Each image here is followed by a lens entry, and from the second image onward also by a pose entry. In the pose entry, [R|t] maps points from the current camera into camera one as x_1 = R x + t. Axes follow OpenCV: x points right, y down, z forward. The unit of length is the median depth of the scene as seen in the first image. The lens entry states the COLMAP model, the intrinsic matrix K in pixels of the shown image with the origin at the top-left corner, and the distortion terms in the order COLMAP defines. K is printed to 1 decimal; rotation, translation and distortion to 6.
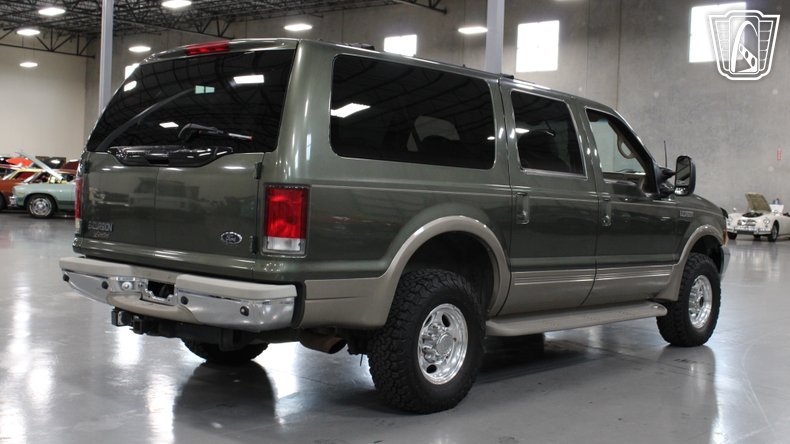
lens RADIAL K [[961.5, 0, 394.9], [0, 961.5, 223.5], [0, 0, 1]] dist [-0.062636, 0.045133]
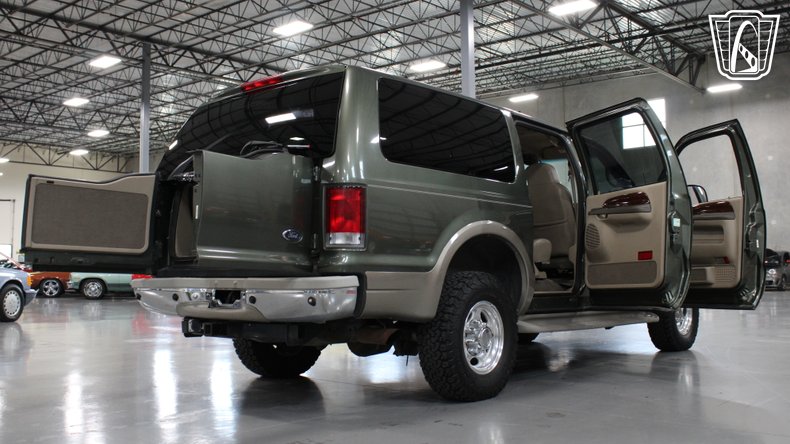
lens RADIAL K [[794.2, 0, 391.2], [0, 794.2, 222.6], [0, 0, 1]] dist [-0.130102, 0.159713]
pose [[0.998681, -0.047578, 0.019312, -0.062637], [0.049353, 0.993225, -0.105203, 0.078957], [-0.014175, 0.106018, 0.994263, 0.079868]]
